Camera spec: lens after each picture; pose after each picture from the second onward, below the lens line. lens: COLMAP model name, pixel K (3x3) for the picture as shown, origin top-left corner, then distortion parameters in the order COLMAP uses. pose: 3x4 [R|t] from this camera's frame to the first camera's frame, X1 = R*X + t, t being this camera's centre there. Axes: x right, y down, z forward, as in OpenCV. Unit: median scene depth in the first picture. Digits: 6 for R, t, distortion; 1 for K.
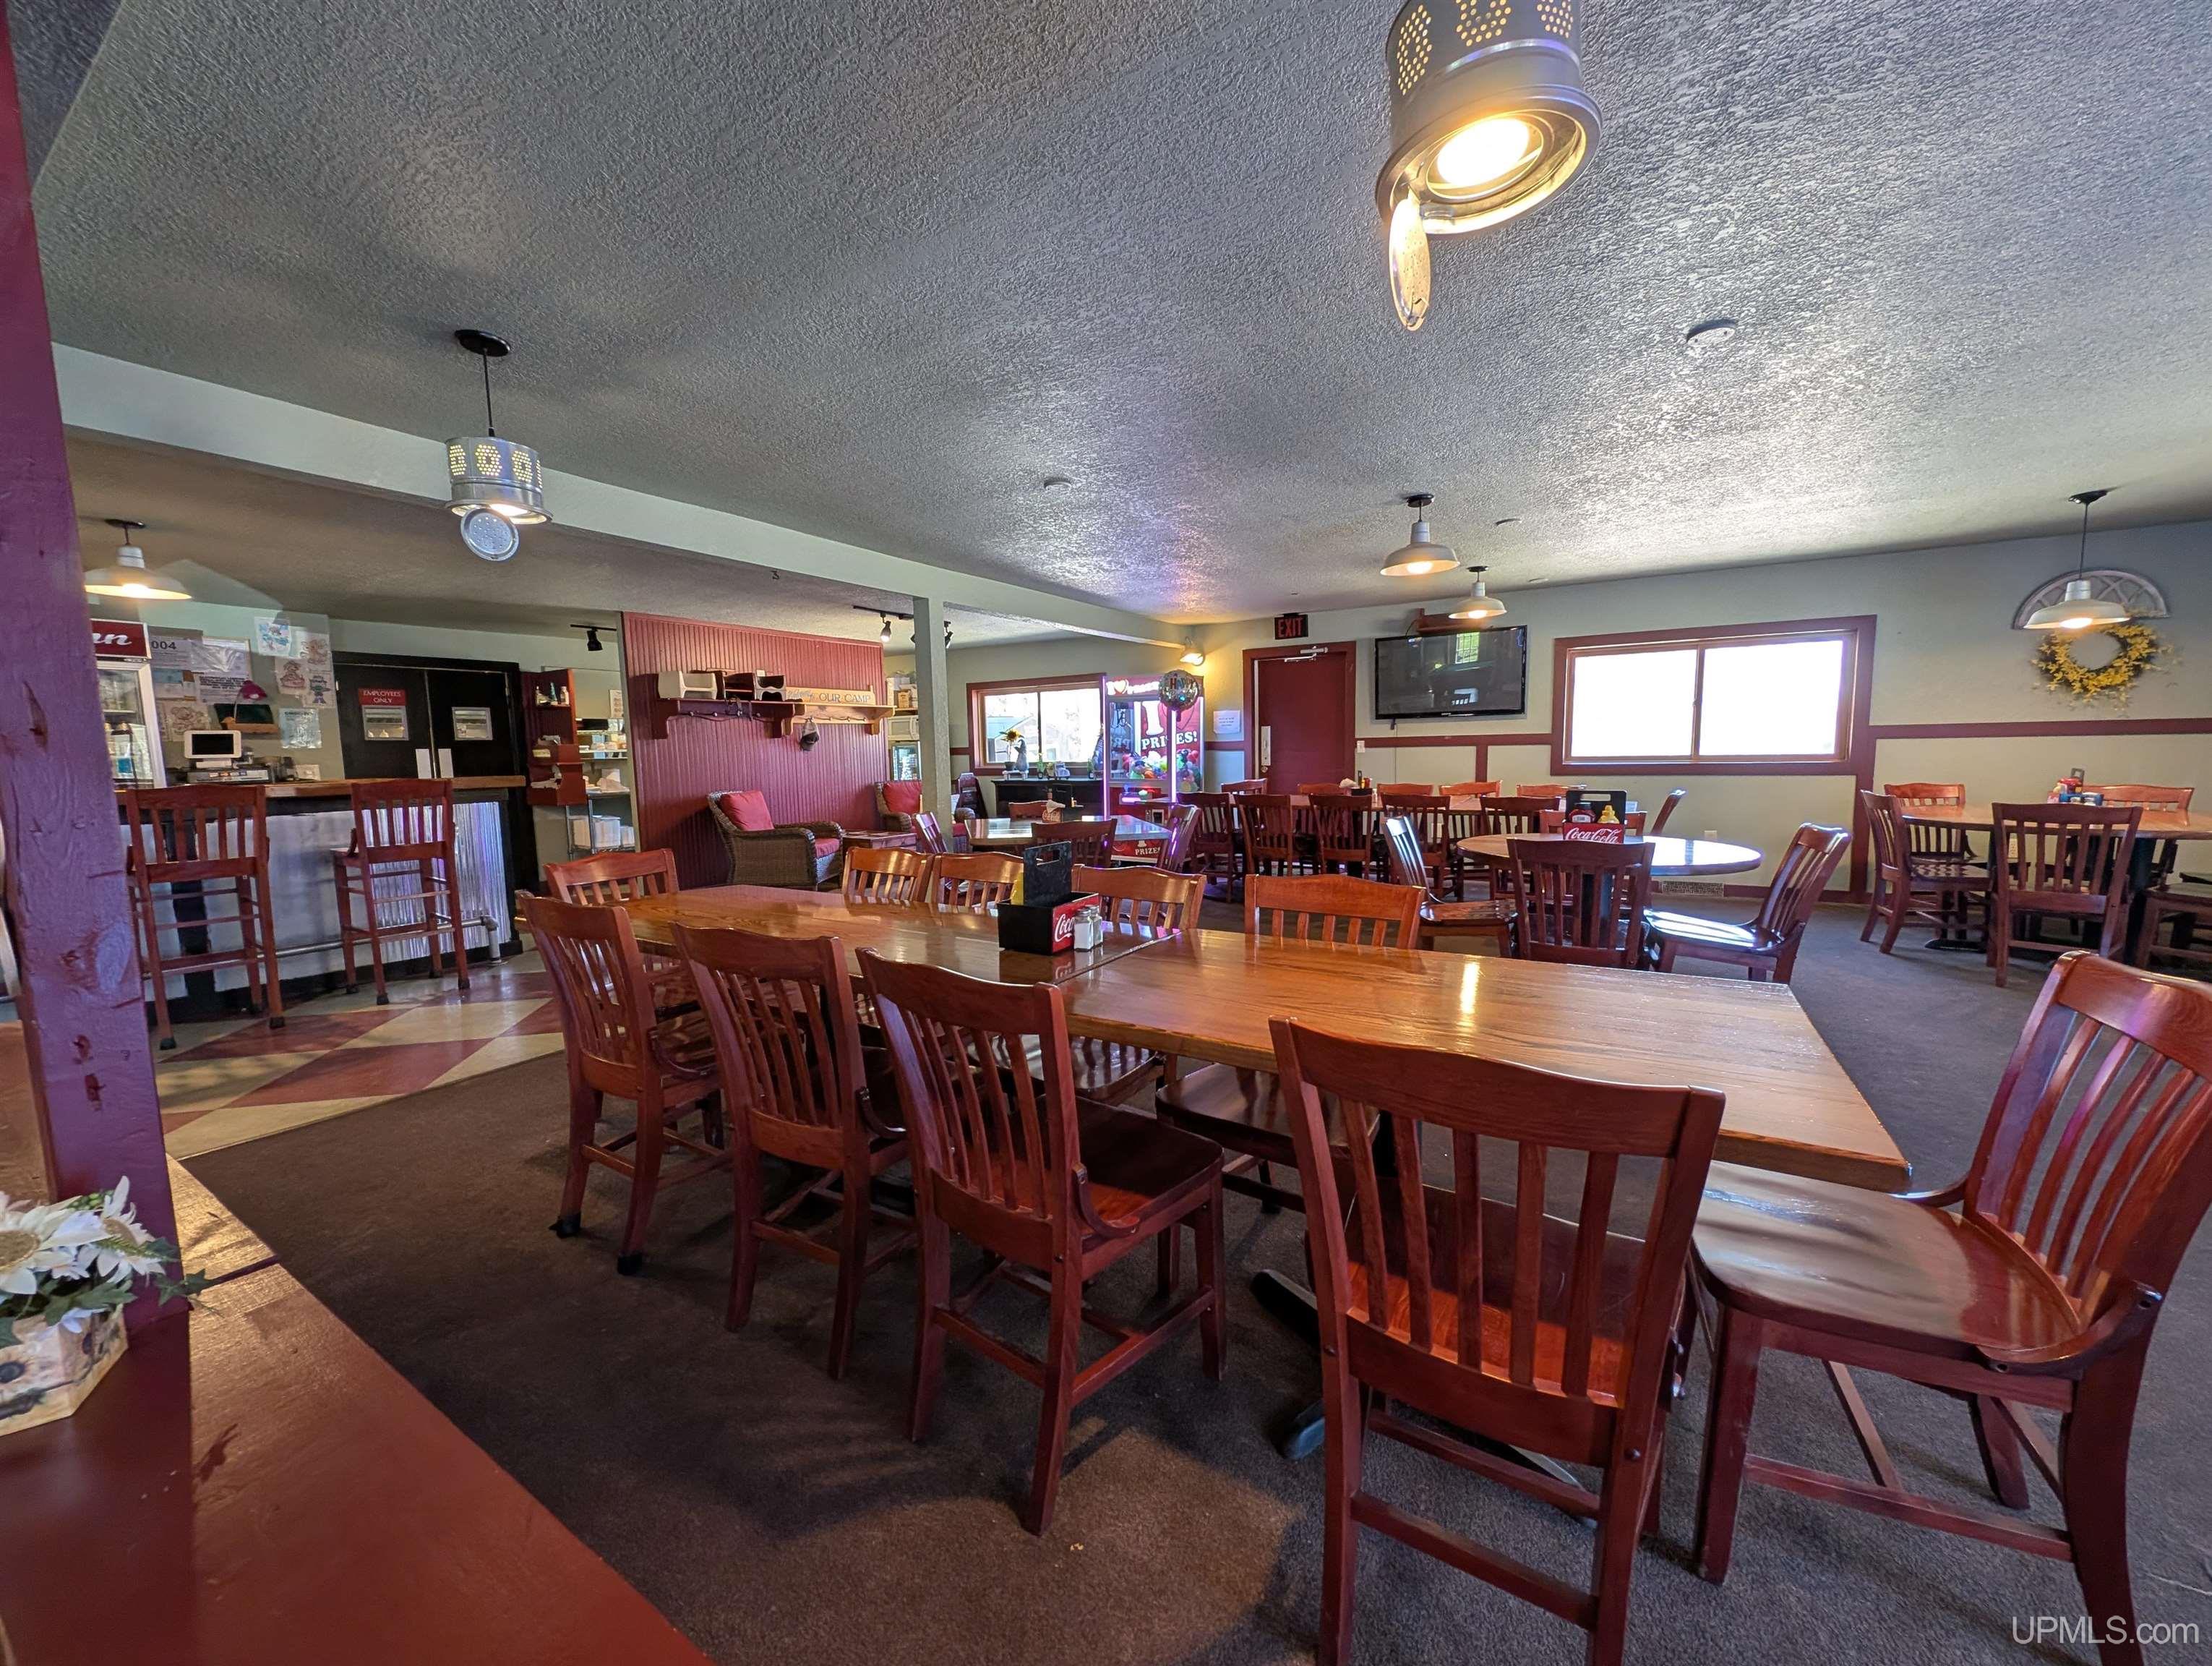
lens RADIAL K [[825.9, 0, 1106.5], [0, 825.9, 833.1], [0, 0, 1]] dist [-0.000872, -0.000055]
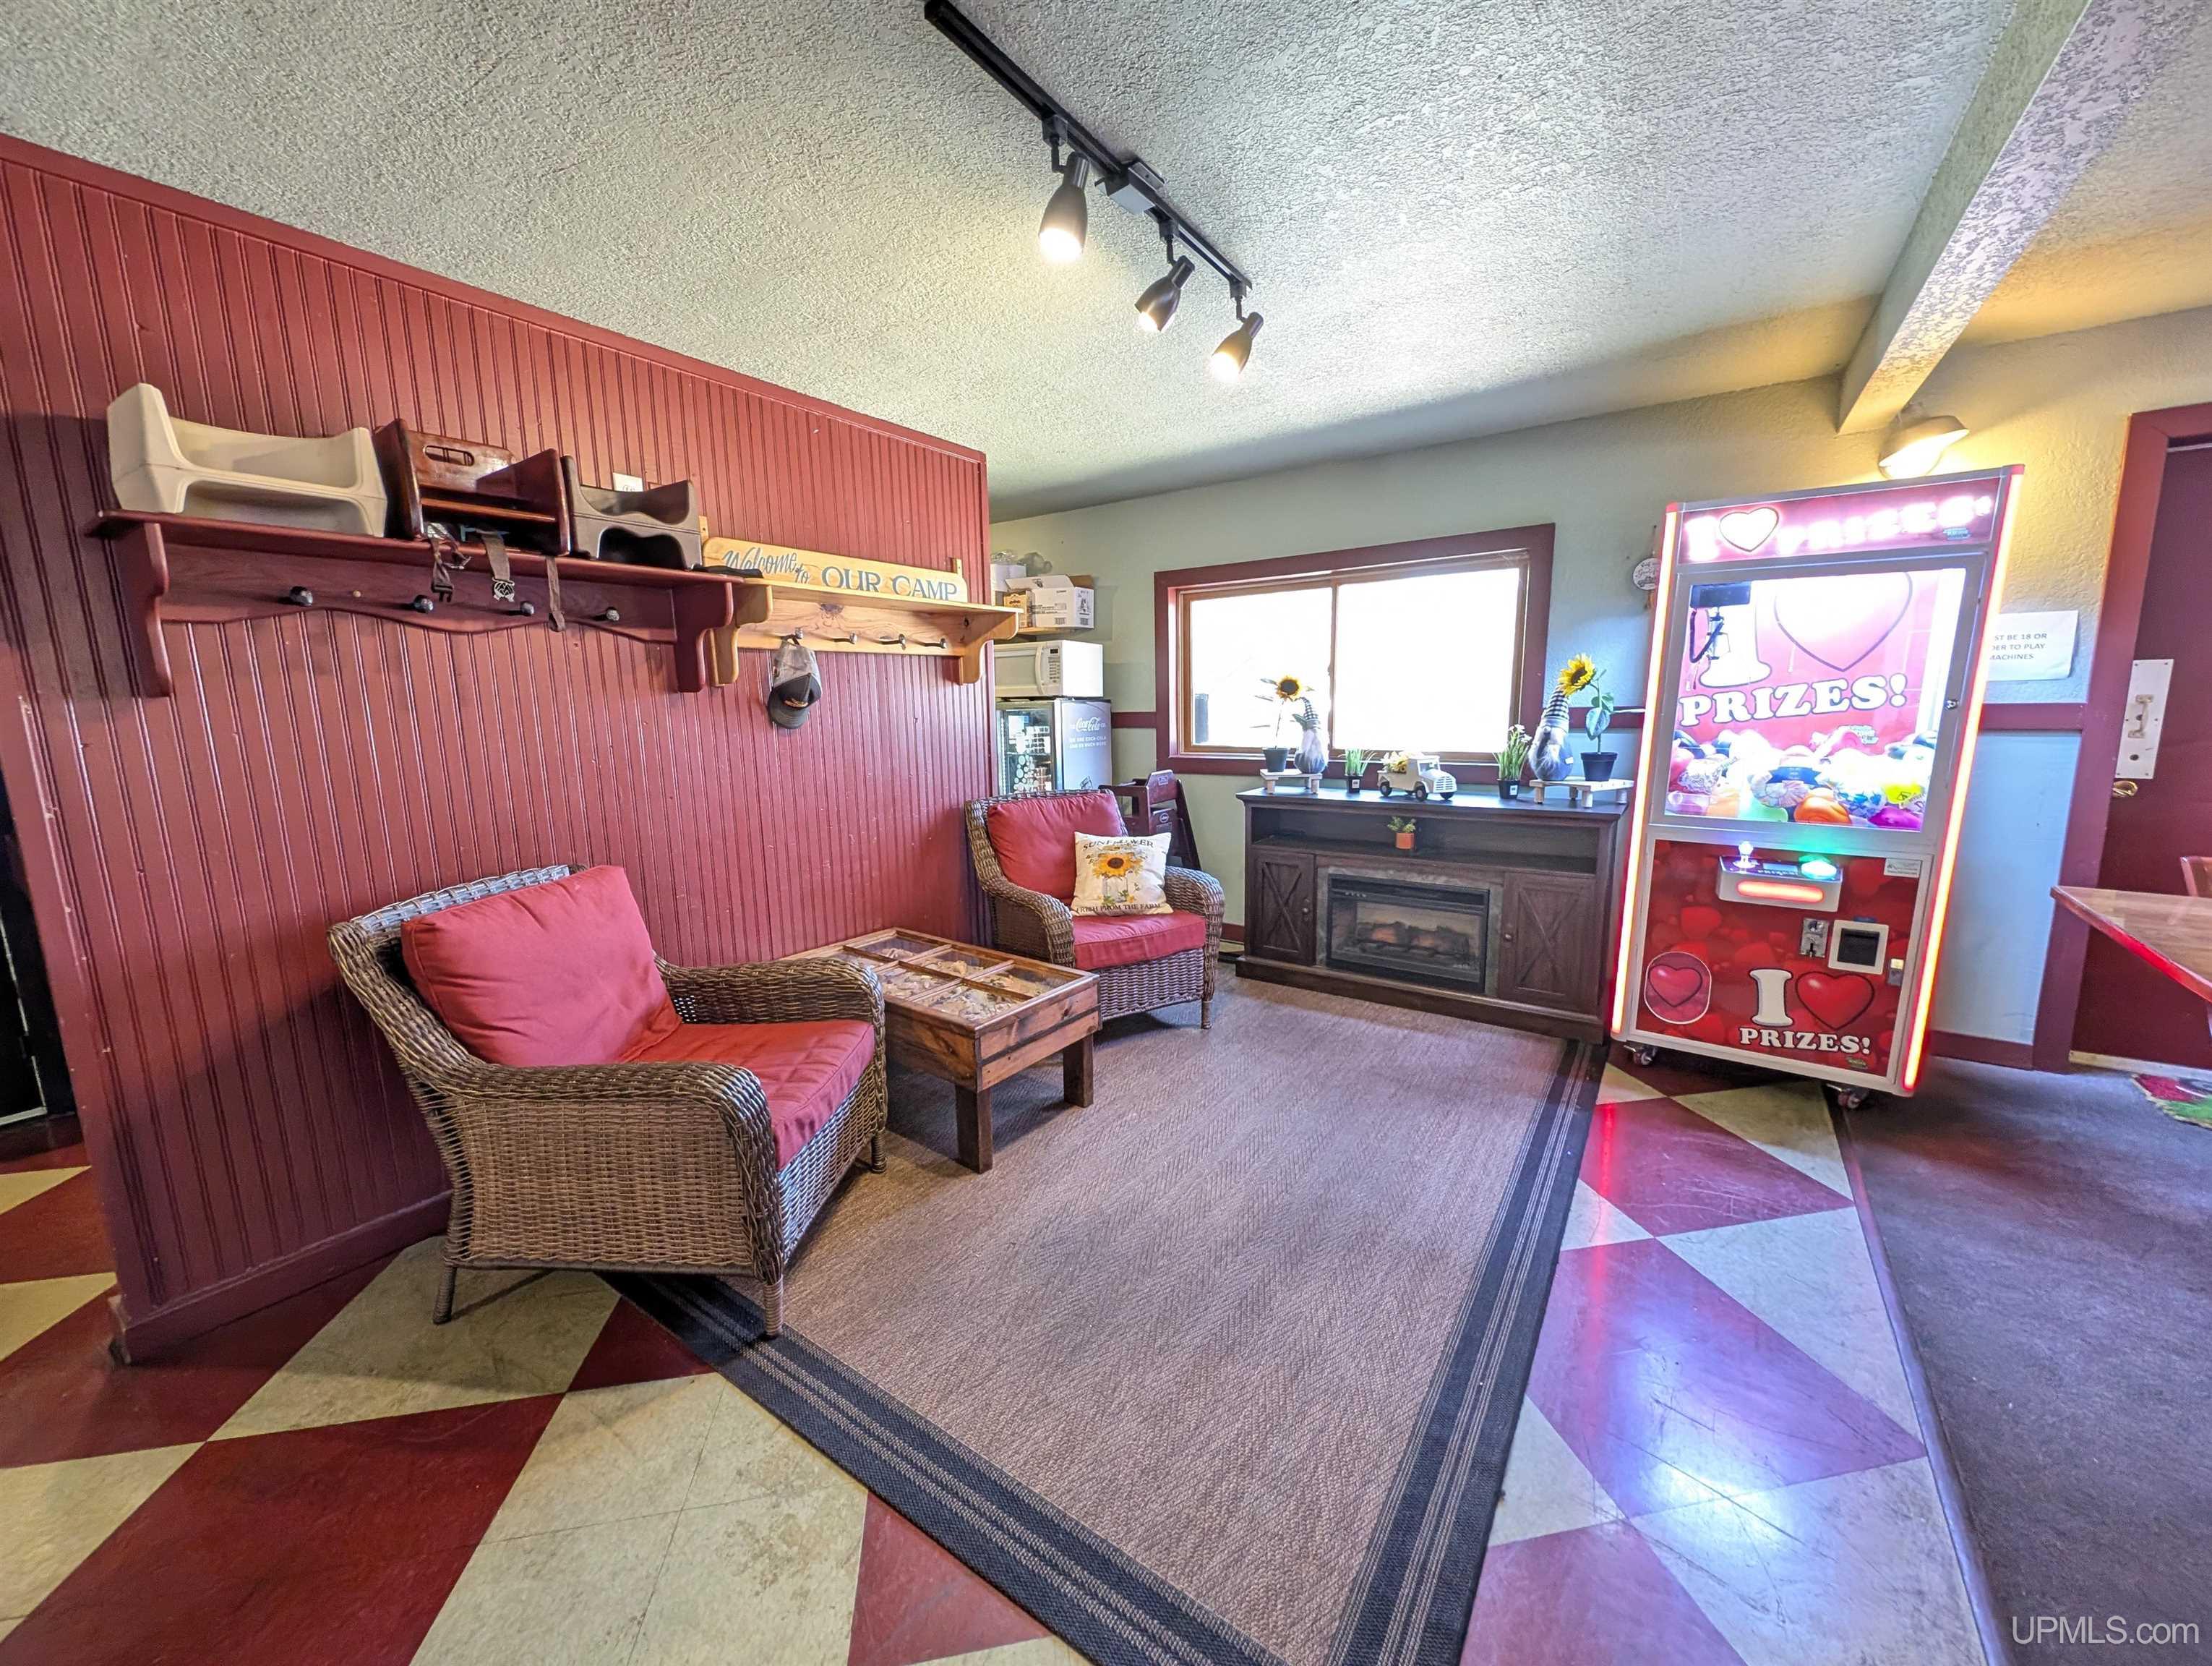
lens RADIAL K [[825.9, 0, 1105.0], [0, 825.9, 832.2], [0, 0, 1]] dist [-0.000872, -0.000055]
pose [[0.997319, 0.015364, -0.071552, -0.186722], [-0.011553, 0.998508, 0.053378, -0.070350], [0.072266, -0.052408, 0.996008, 0.611844]]
